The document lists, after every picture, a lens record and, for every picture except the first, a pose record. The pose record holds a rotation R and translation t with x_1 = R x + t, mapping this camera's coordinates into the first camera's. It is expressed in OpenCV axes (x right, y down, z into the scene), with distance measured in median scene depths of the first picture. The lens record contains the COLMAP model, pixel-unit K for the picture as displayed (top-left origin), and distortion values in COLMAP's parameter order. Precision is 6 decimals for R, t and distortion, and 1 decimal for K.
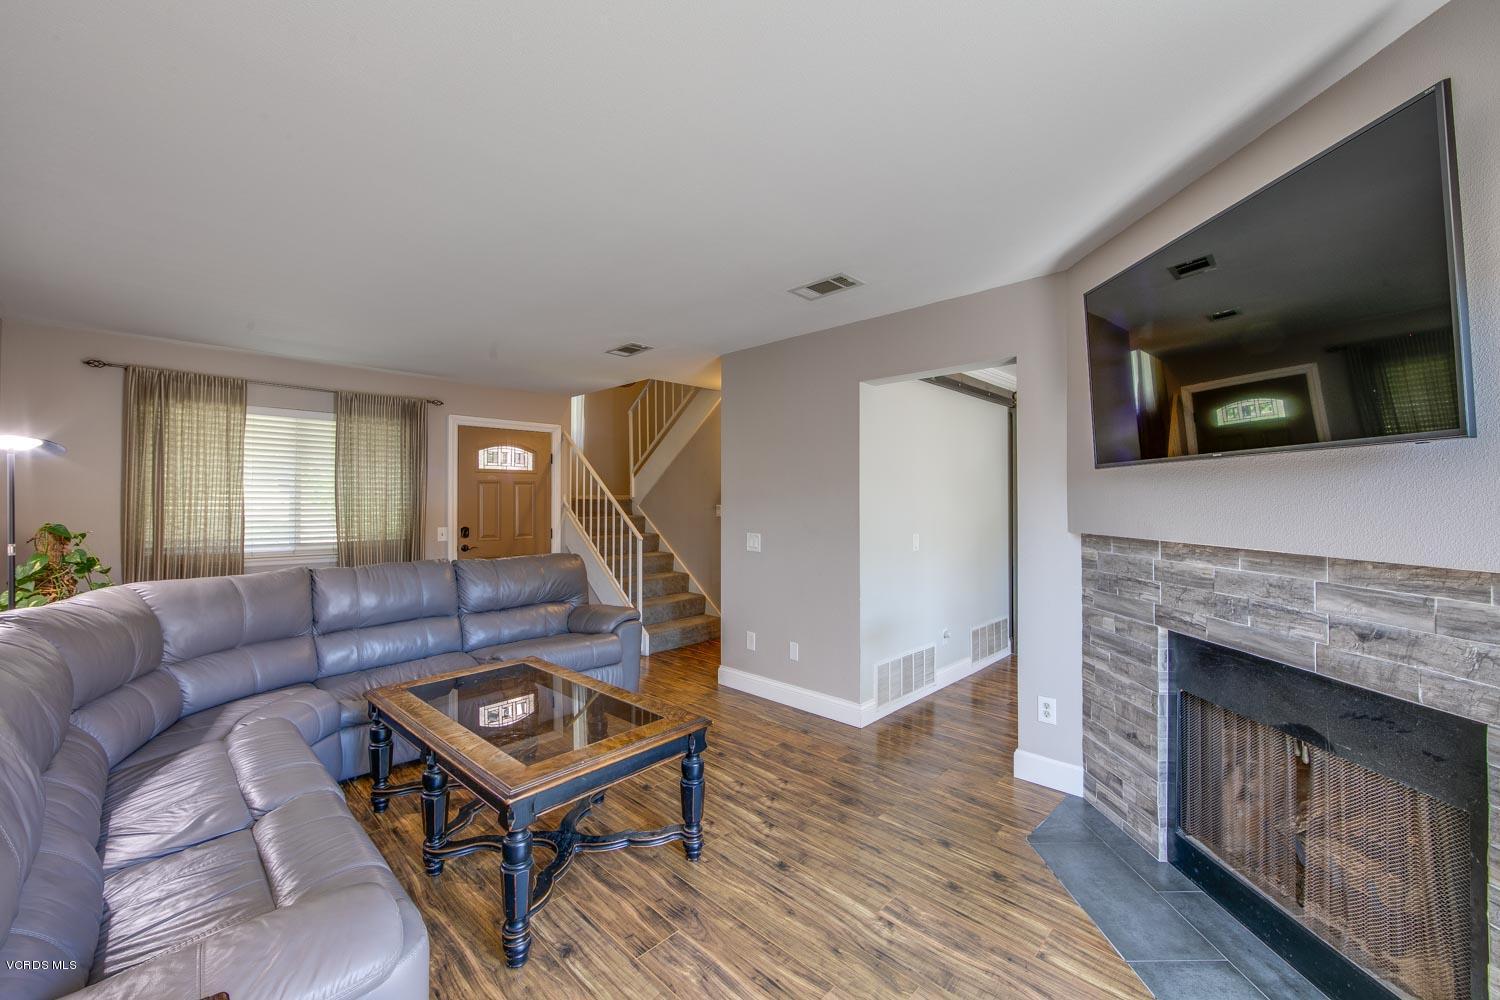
lens RADIAL K [[599.5, 0, 754.1], [0, 599.5, 495.7], [0, 0, 1]] dist [-0.004041, 0.000814]
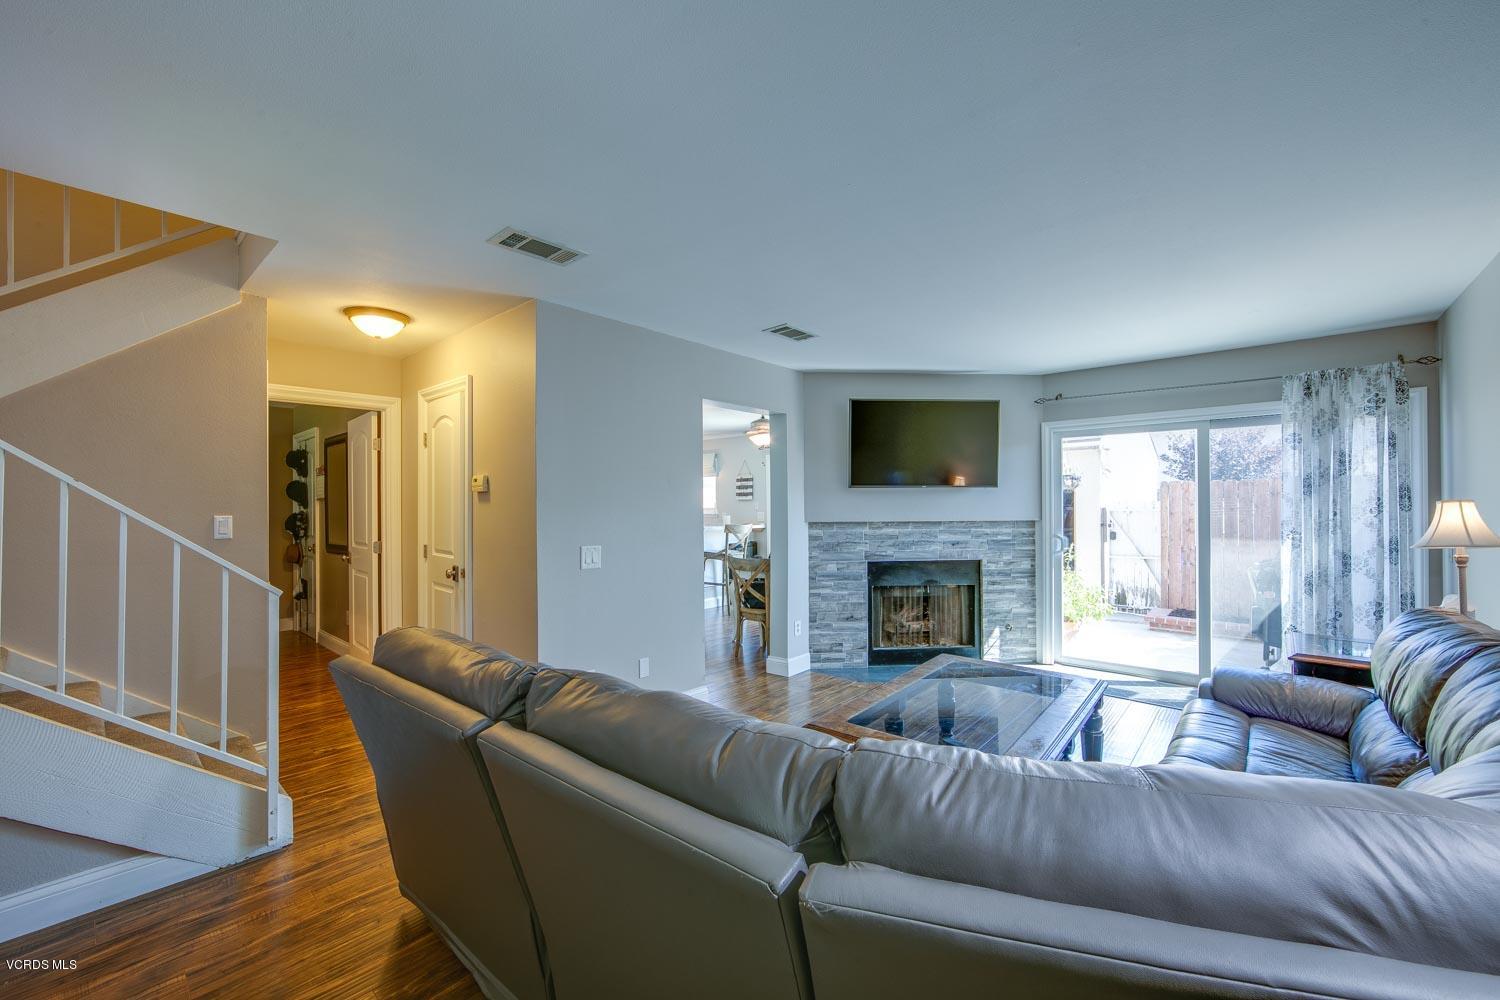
lens RADIAL K [[599.5, 0, 749.9], [0, 599.5, 504.5], [0, 0, 1]] dist [-0.004041, 0.000814]
pose [[-0.044902, 0.000827, 0.998991, -1.436182], [-0.002756, 0.999996, -0.000952, 0.014119], [-0.998988, -0.002796, -0.044900, 1.458138]]
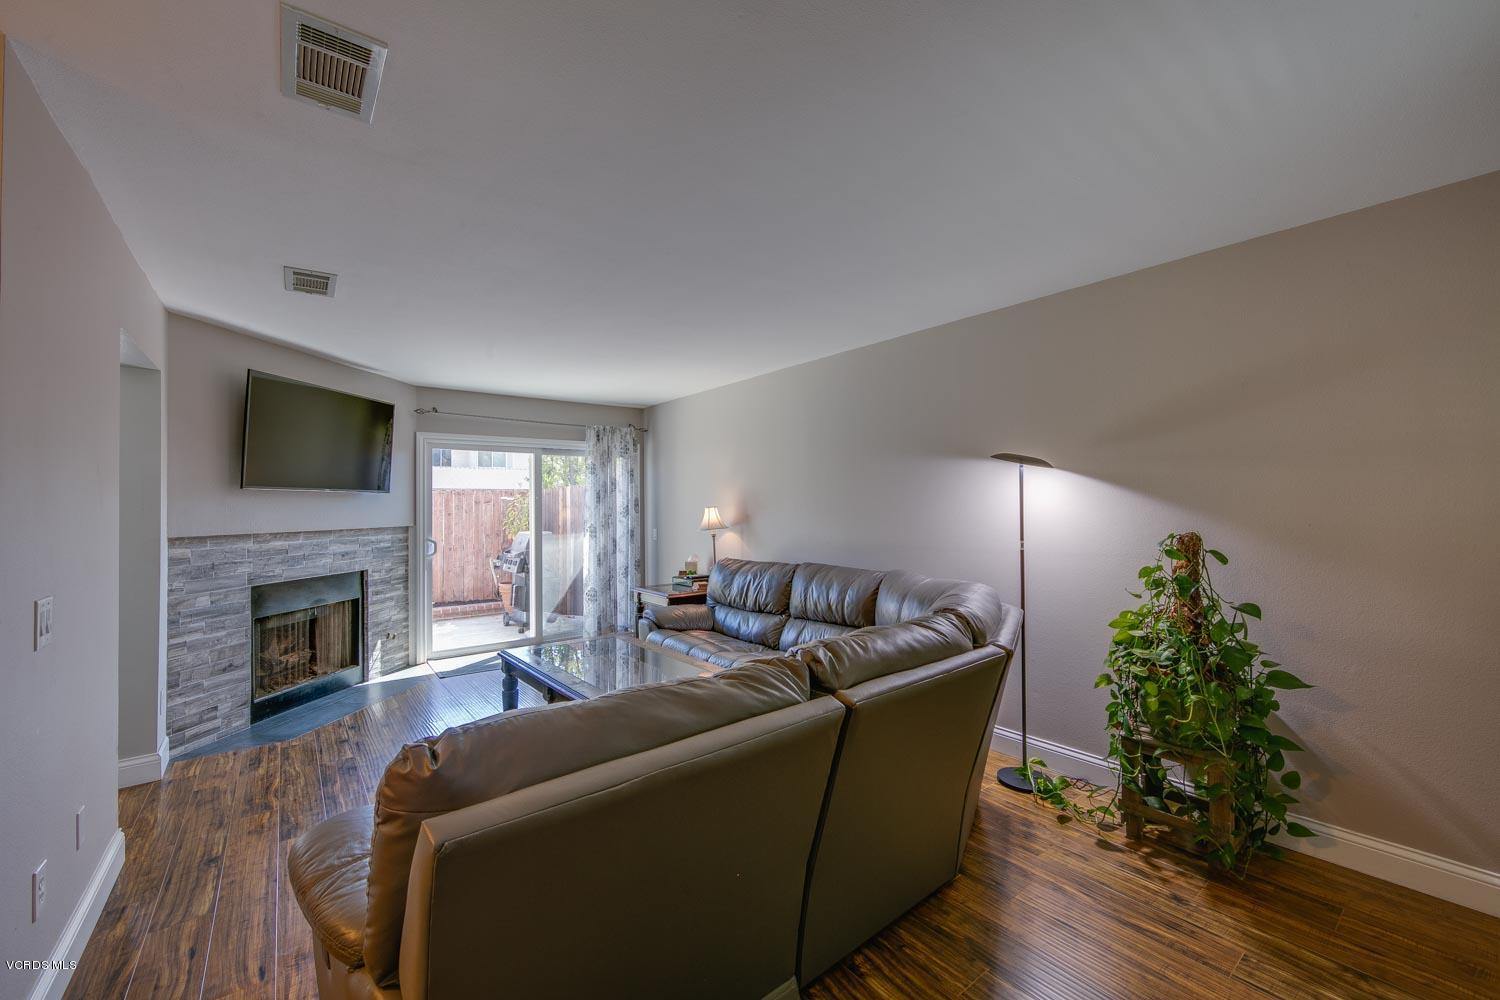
lens RADIAL K [[599.5, 0, 736.8], [0, 599.5, 499.7], [0, 0, 1]] dist [-0.004041, 0.000814]
pose [[-0.987118, 0.009506, 0.159712, -0.878110], [0.006494, 0.999791, -0.019375, 0.020055], [-0.159863, -0.018088, -0.986973, 2.311311]]
